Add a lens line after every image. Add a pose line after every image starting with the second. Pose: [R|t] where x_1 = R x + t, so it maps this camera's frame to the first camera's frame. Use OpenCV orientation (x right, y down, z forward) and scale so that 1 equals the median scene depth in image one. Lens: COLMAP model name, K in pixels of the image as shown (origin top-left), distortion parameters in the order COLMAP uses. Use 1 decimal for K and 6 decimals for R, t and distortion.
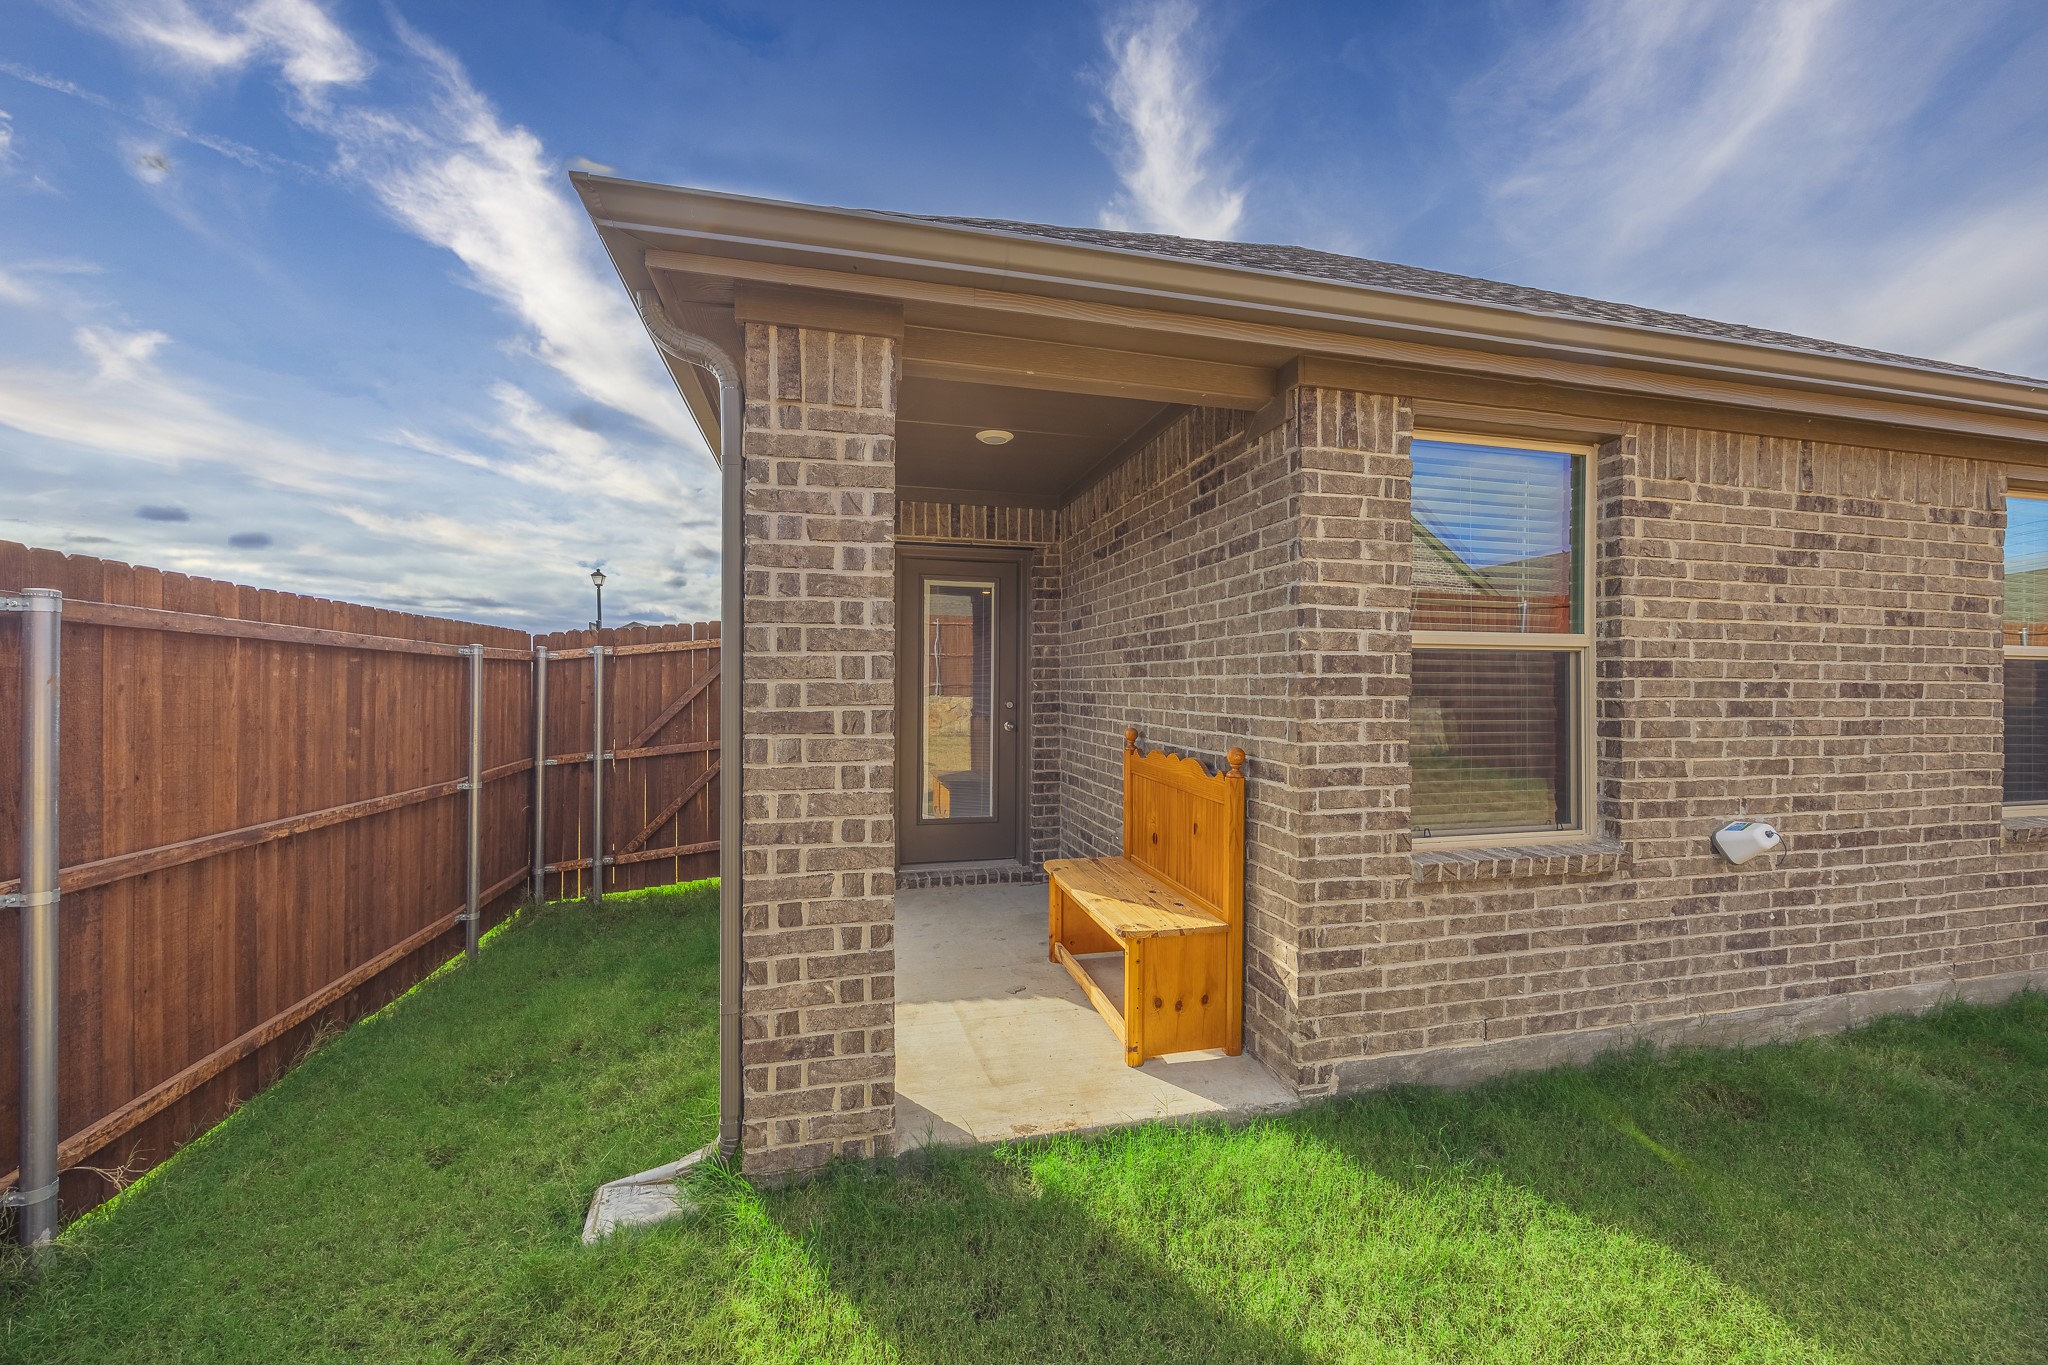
lens RADIAL K [[760.1, 0, 1024.0], [0, 760.1, 682.5], [0, 0, 1]] dist [-0.003468, 0.000072]
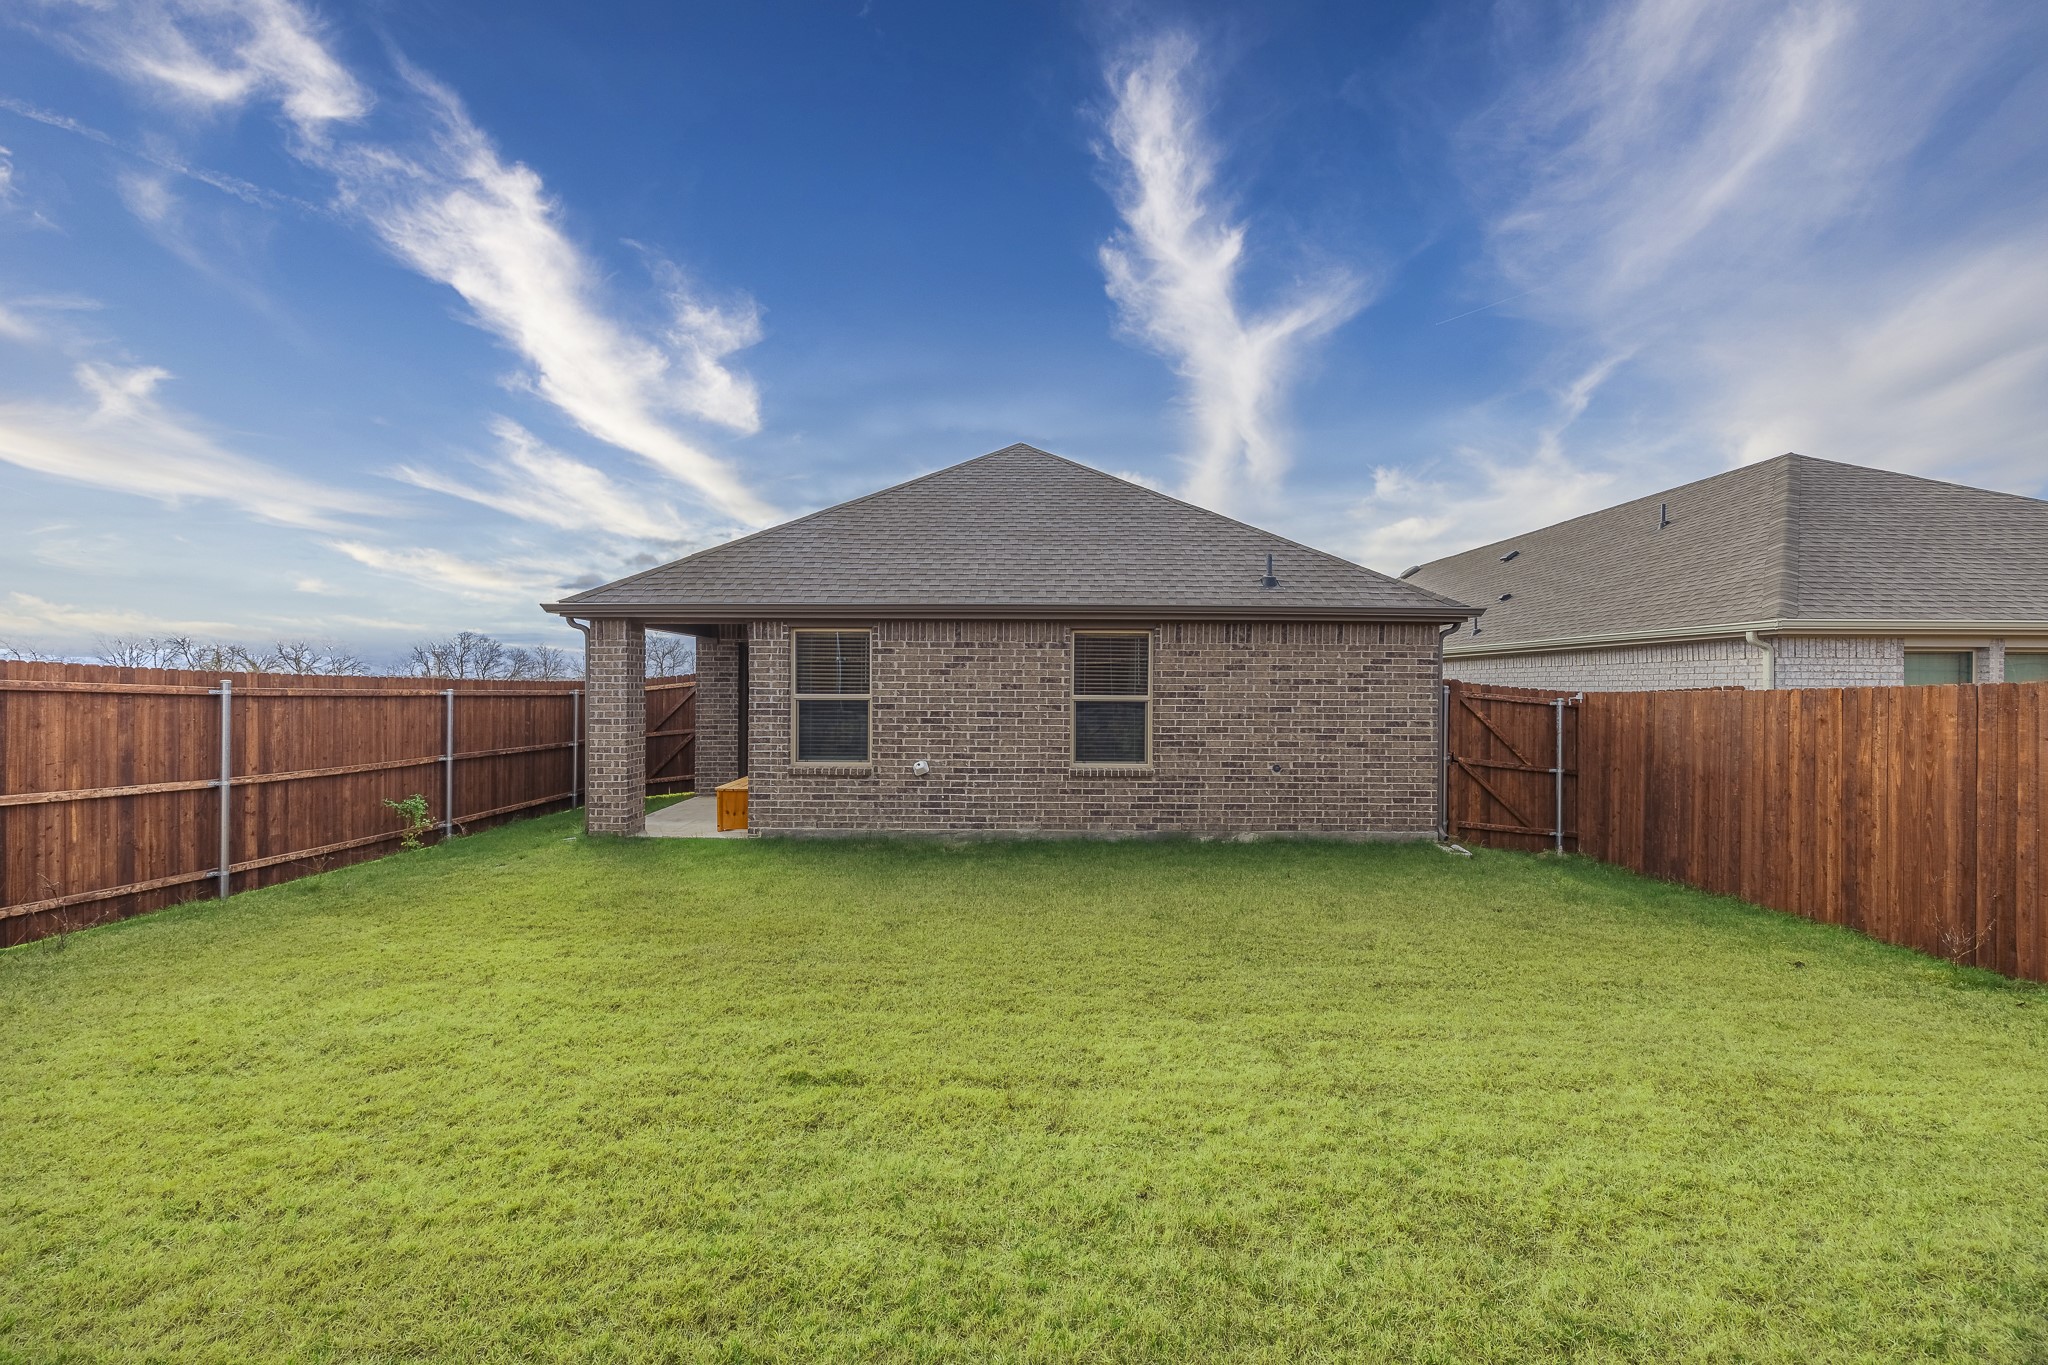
lens RADIAL K [[760.1, 0, 1024.0], [0, 760.1, 682.5], [0, 0, 1]] dist [-0.003468, 0.000072]
pose [[0.970234, -0.000572, -0.242168, 2.021608], [0.000339, 0.999999, -0.001004, -0.105510], [0.242169, 0.000892, 0.970234, -1.661307]]
